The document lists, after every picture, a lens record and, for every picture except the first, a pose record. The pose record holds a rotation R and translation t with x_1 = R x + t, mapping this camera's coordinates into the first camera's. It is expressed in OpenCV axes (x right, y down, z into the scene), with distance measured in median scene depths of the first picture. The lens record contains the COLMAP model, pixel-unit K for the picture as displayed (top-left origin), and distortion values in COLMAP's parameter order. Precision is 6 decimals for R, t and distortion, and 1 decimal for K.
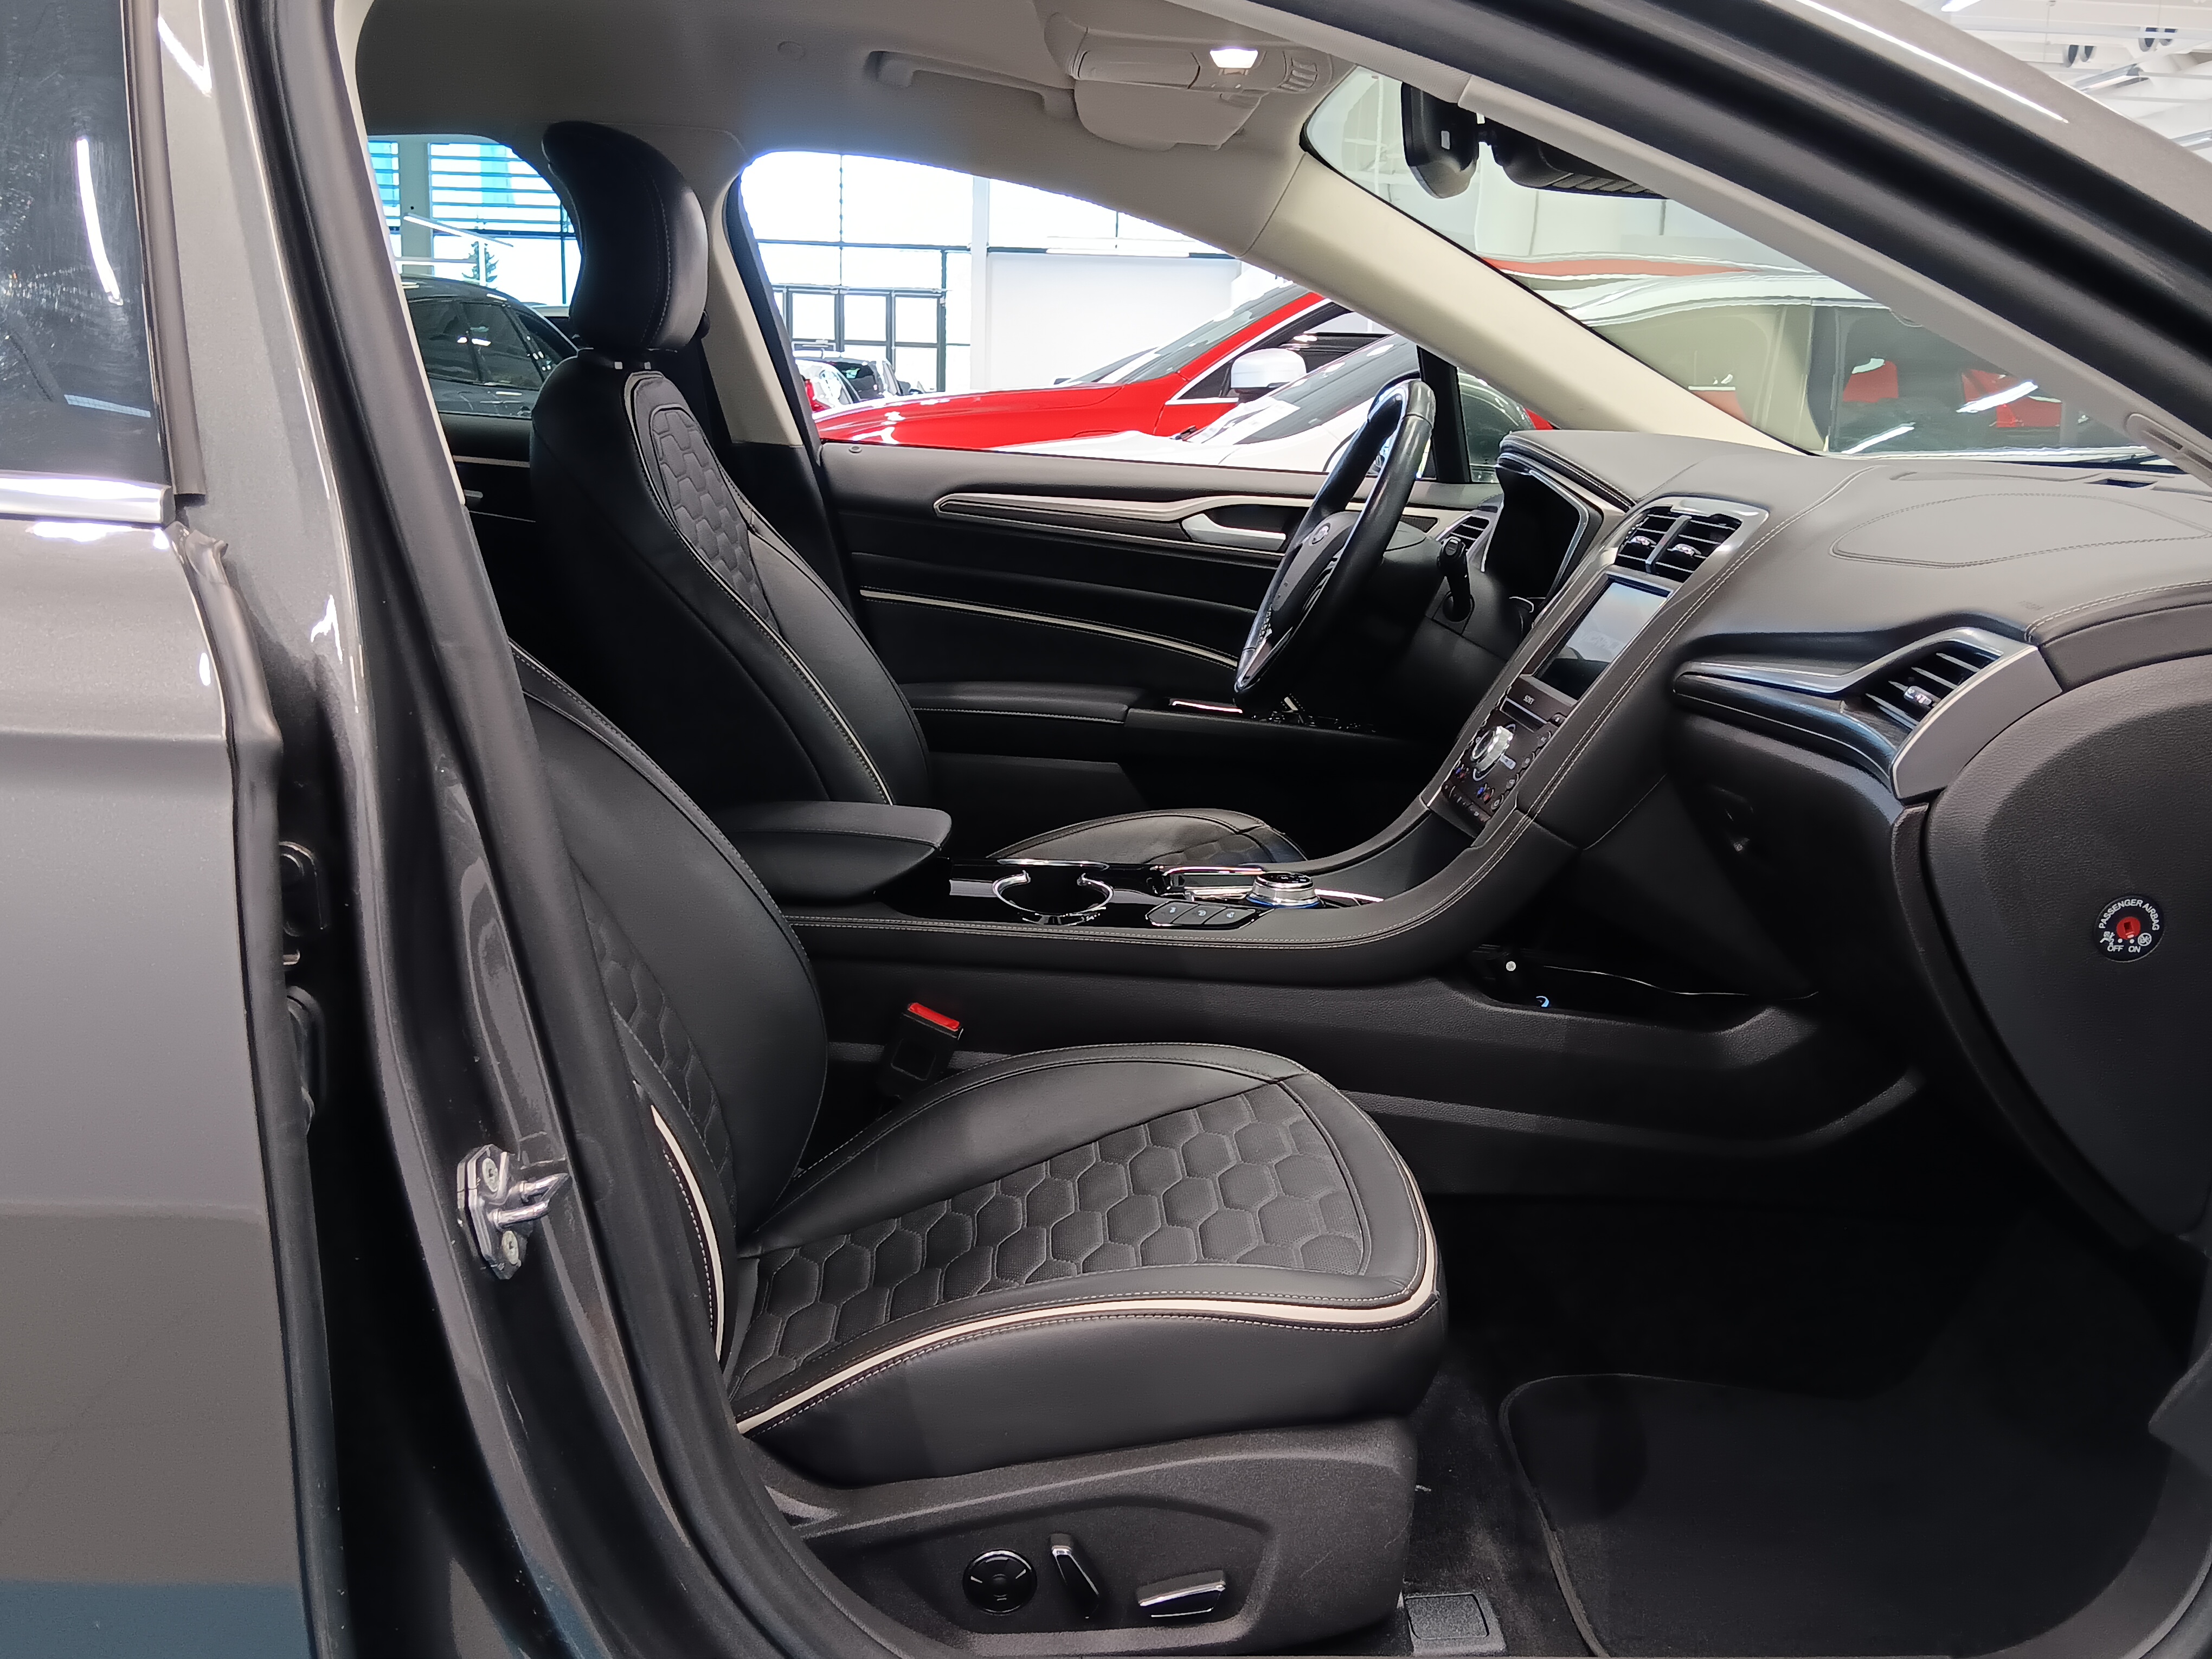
lens RADIAL K [[2475.7, 0, 1102.0], [0, 2475.7, 836.3], [0, 0, 1]] dist [0.005806, 0.000000]
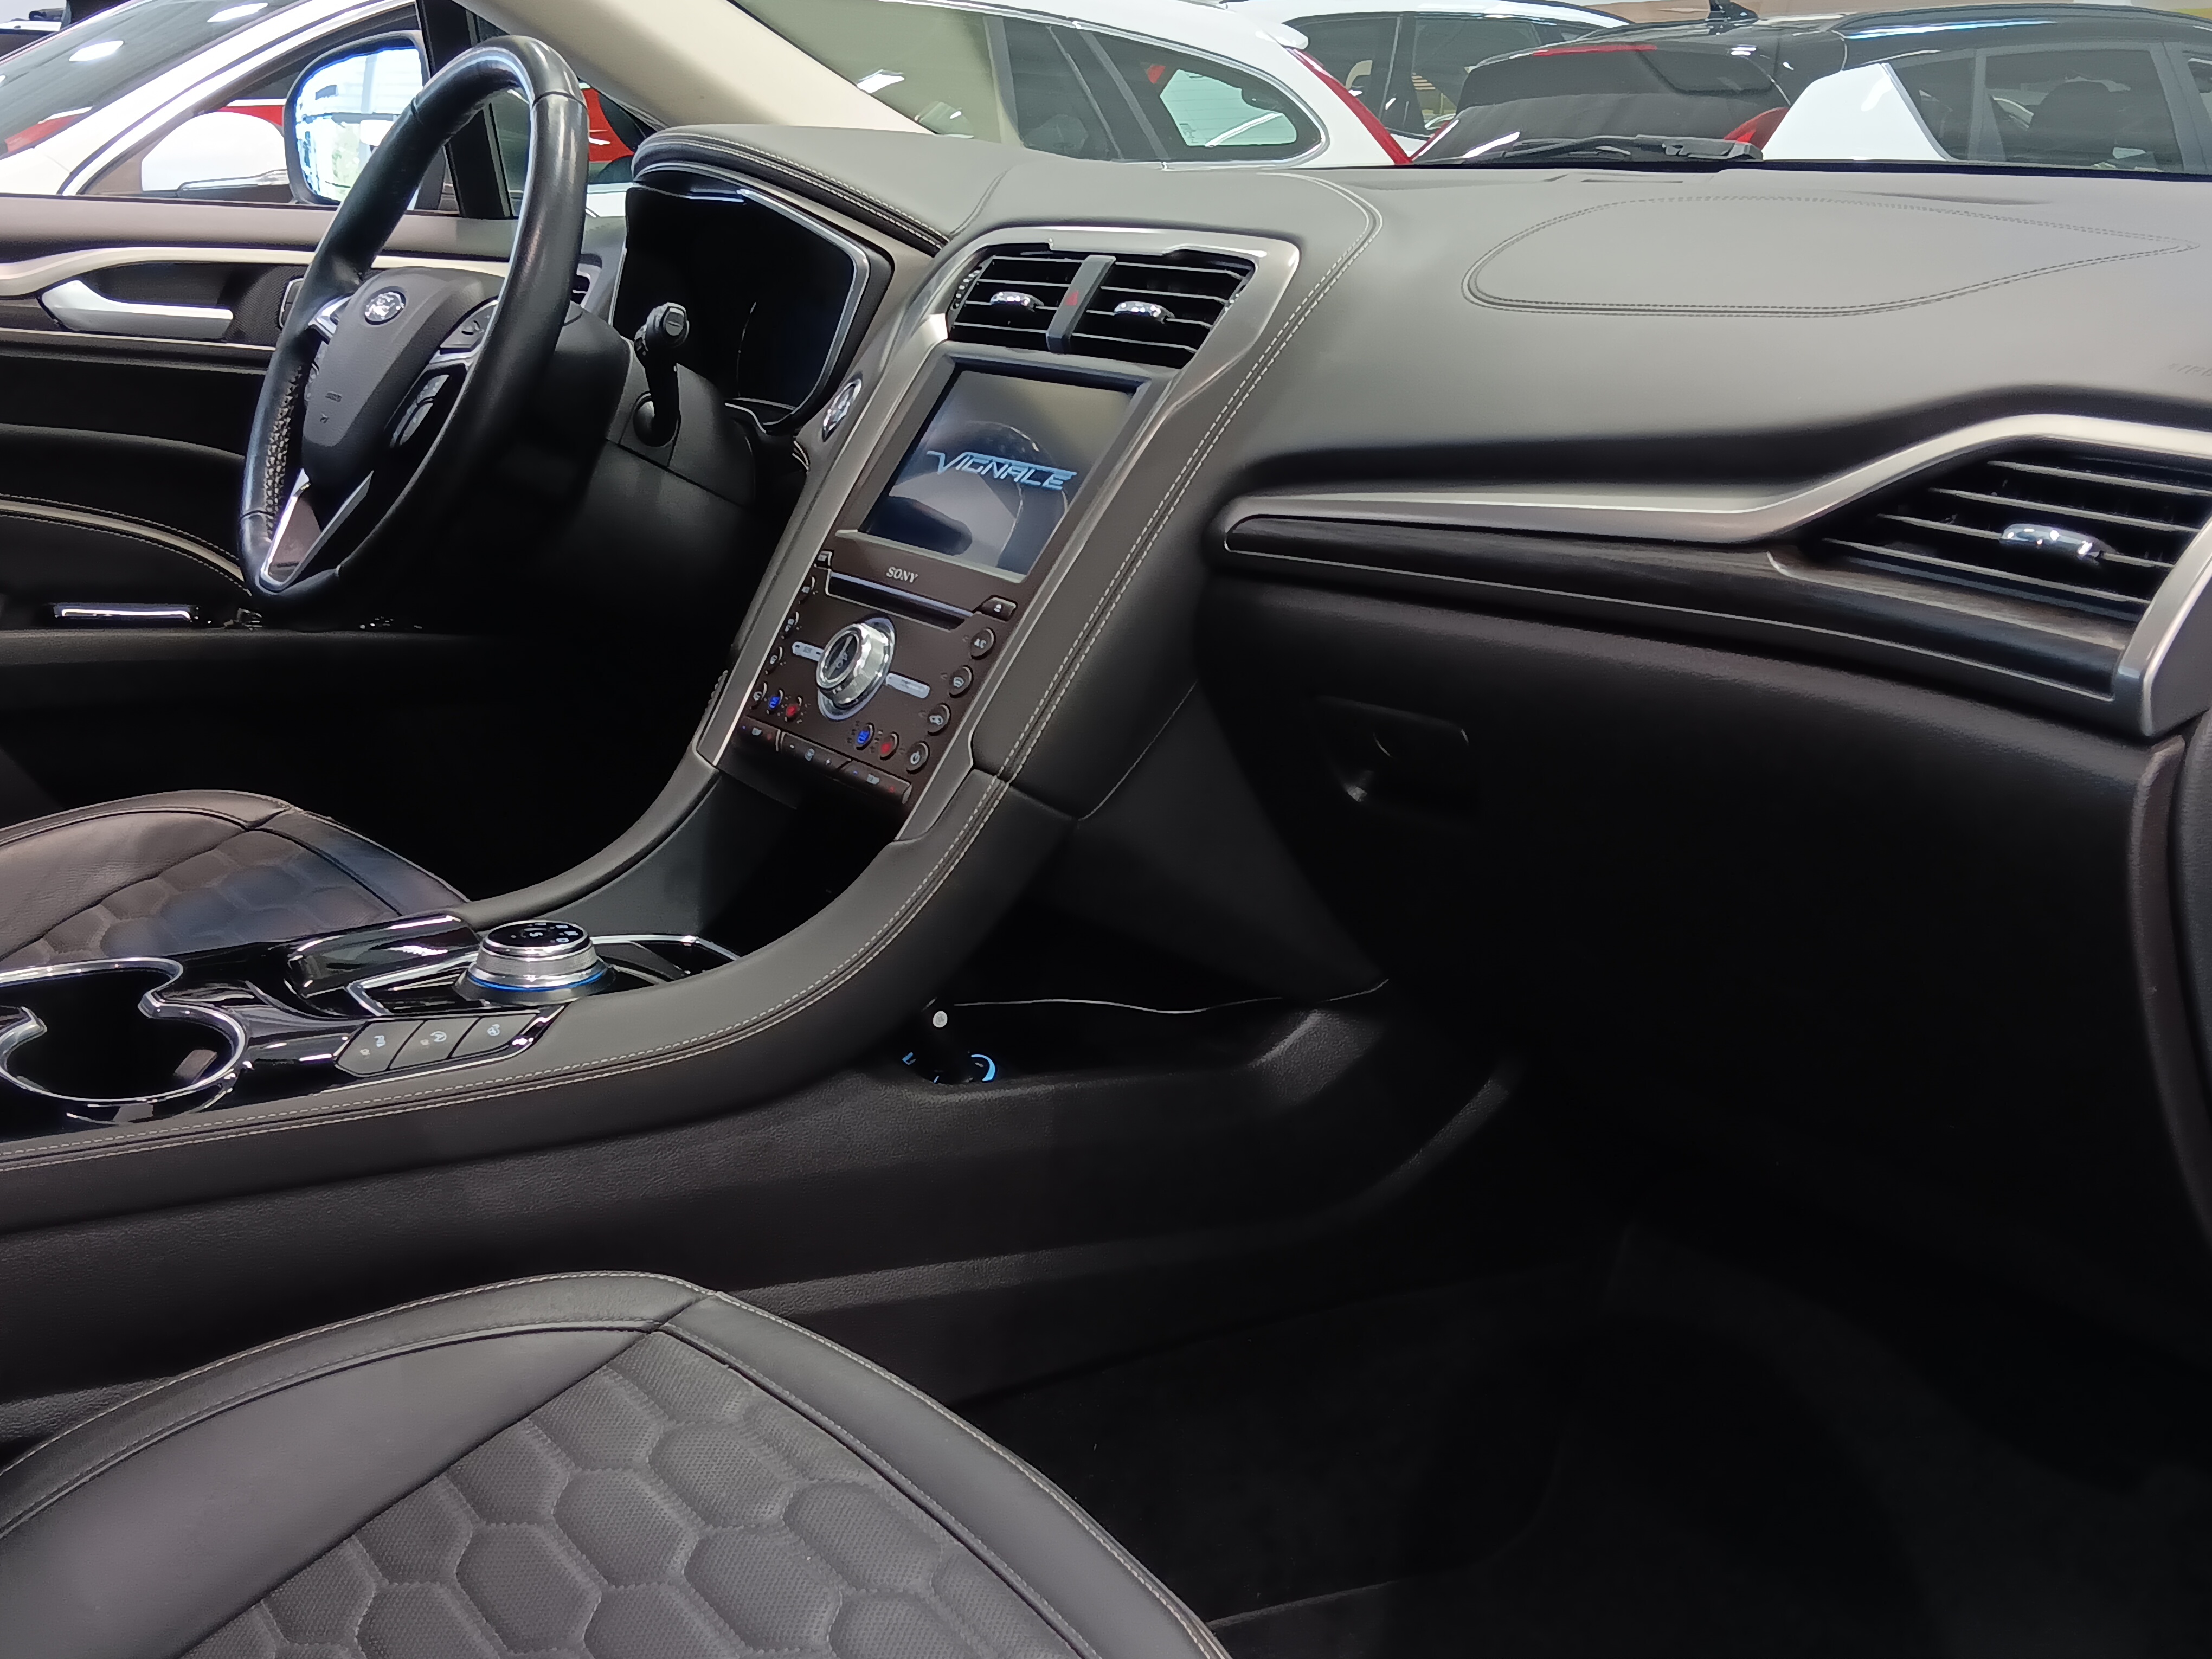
lens RADIAL K [[2475.7, 0, 1111.4], [0, 2475.7, 842.2], [0, 0, 1]] dist [0.005806, 0.000000]
pose [[0.814523, -0.150813, 0.560186, -0.128897], [0.099889, 0.987656, 0.120656, -0.057830], [-0.571467, -0.042321, 0.819533, 0.473595]]
